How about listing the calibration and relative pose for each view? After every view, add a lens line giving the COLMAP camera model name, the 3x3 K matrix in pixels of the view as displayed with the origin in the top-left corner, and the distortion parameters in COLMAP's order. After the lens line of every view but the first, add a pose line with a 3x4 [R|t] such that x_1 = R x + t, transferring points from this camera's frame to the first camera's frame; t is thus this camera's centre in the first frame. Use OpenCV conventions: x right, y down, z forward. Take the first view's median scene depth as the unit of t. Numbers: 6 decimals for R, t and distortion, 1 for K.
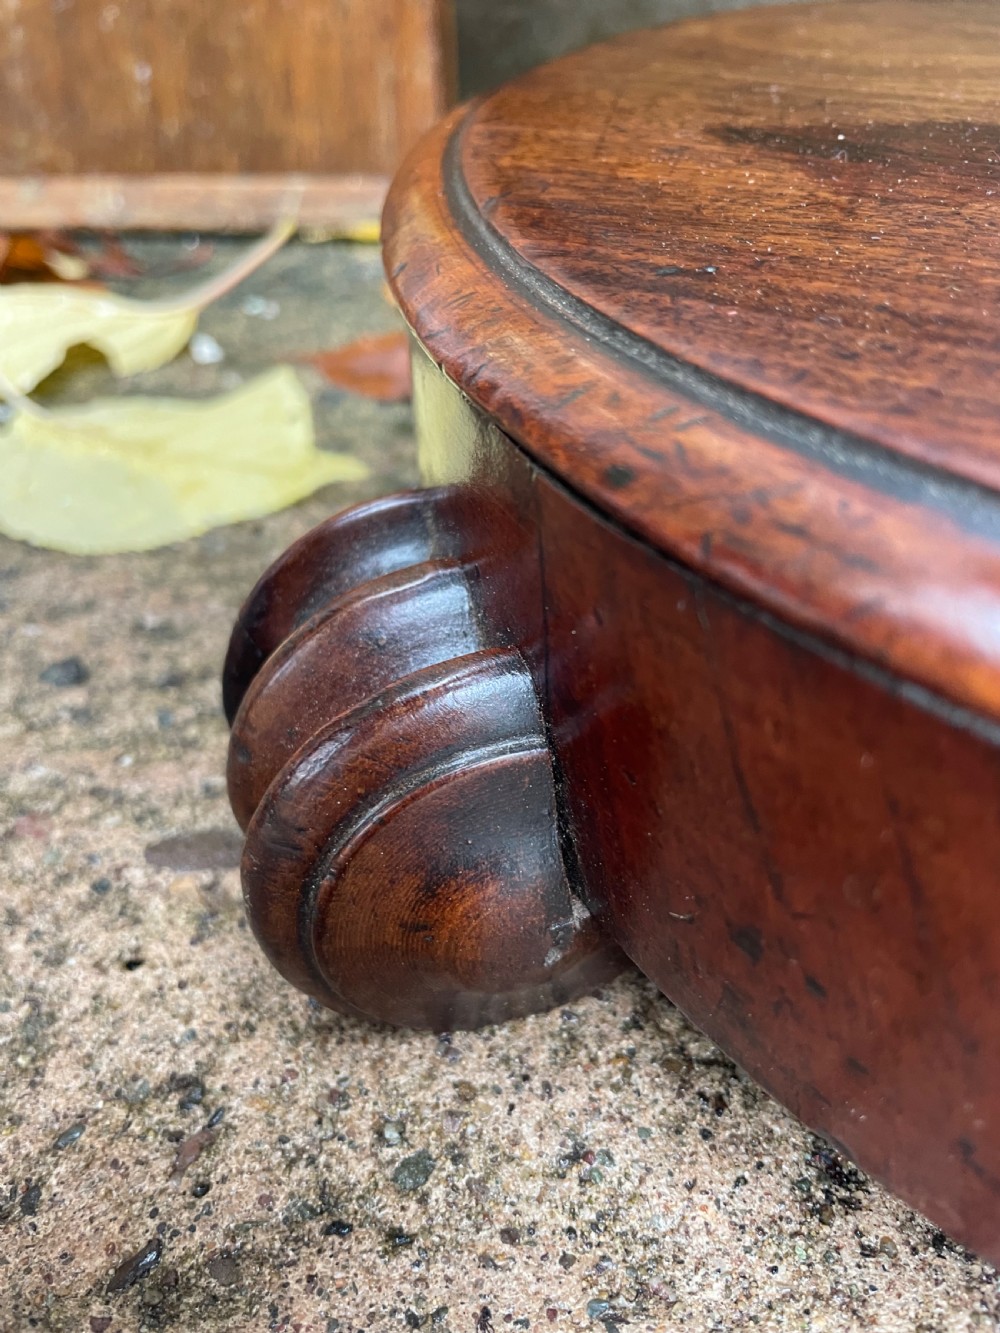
lens RADIAL K [[1025.8, 0, 495.3], [0, 1025.8, 722.0], [0, 0, 1]] dist [0.055597, -0.087831]
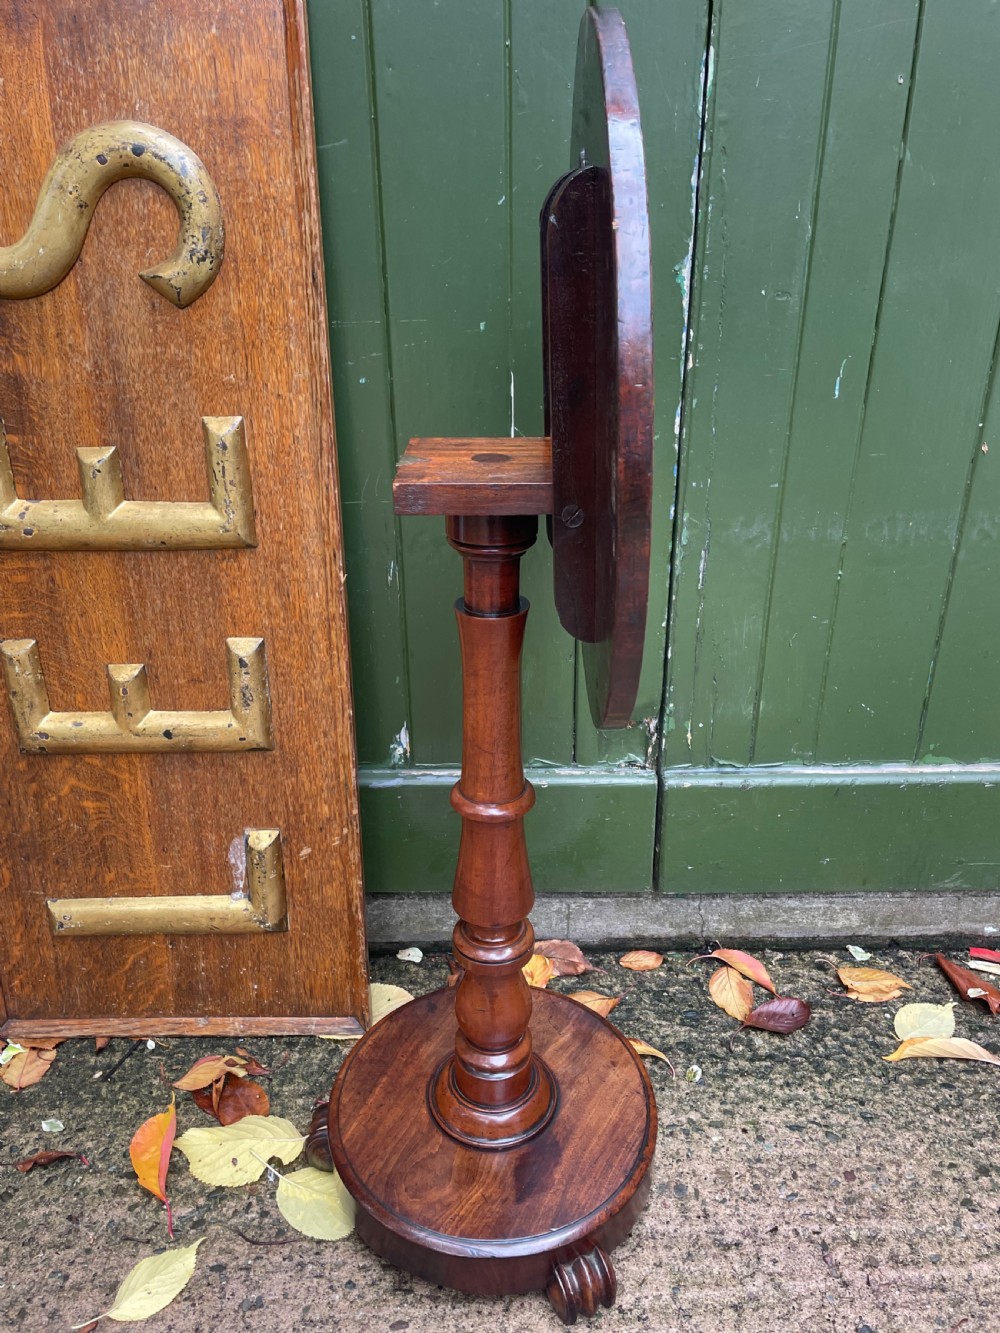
lens RADIAL K [[1019.8, 0, 504.3], [0, 1019.8, 663.8], [0, 0, 1]] dist [0.076864, -0.112679]
pose [[0.964913, -0.085545, 0.248243, -1.025660], [0.139566, 0.967917, -0.208945, -2.666872], [-0.222405, 0.236261, 0.945895, -6.724838]]
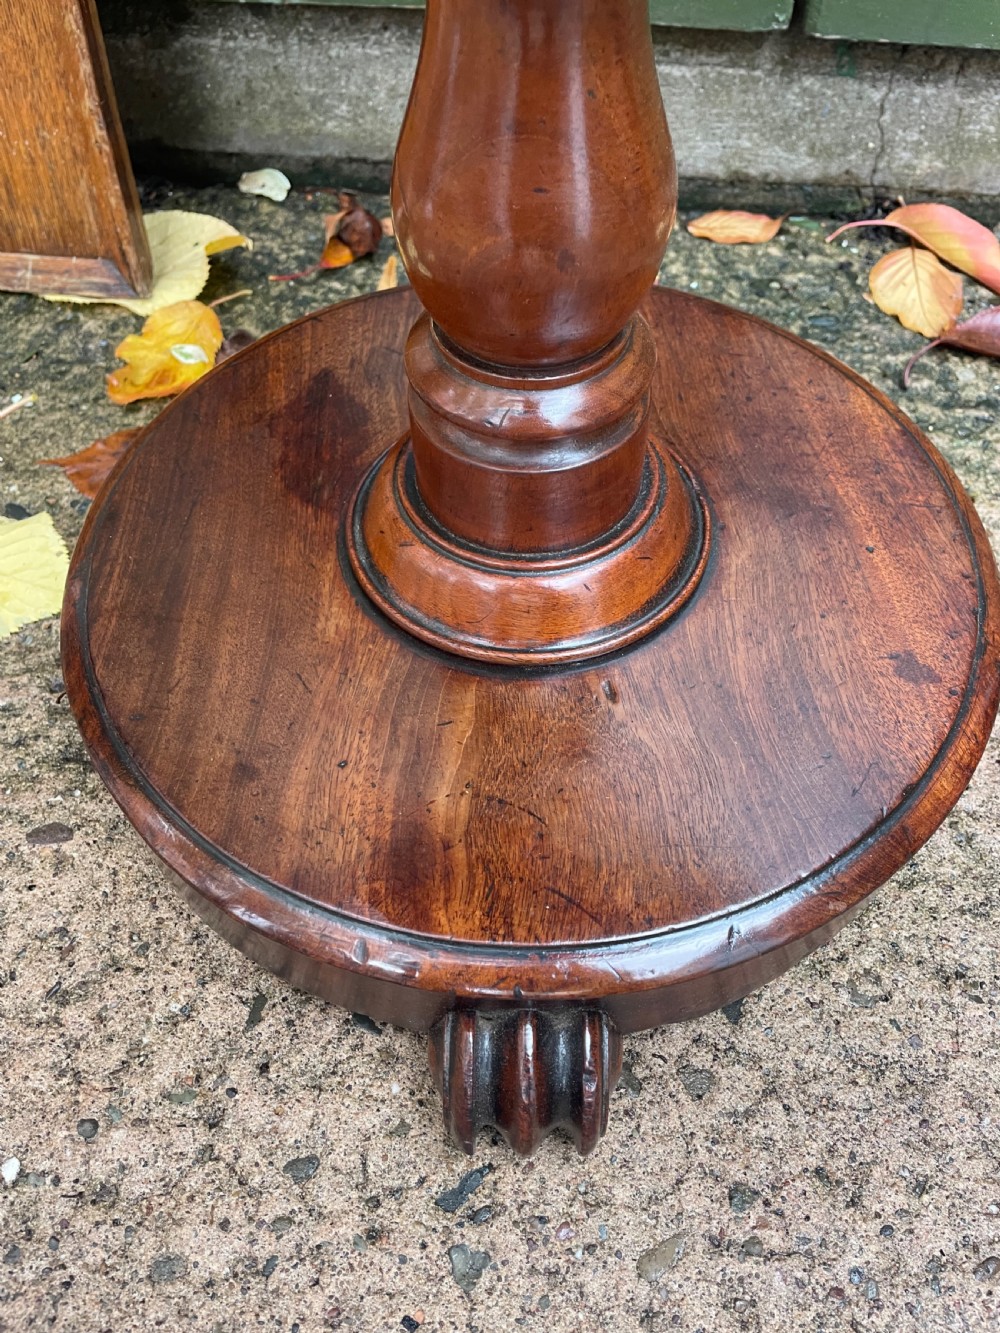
lens RADIAL K [[1025.8, 0, 507.7], [0, 1025.8, 688.6], [0, 0, 1]] dist [0.055597, -0.087831]
pose [[0.984591, -0.100646, 0.143008, 0.572566], [0.061691, 0.965107, 0.254485, -0.939144], [-0.163631, -0.241741, 0.956444, -1.763946]]
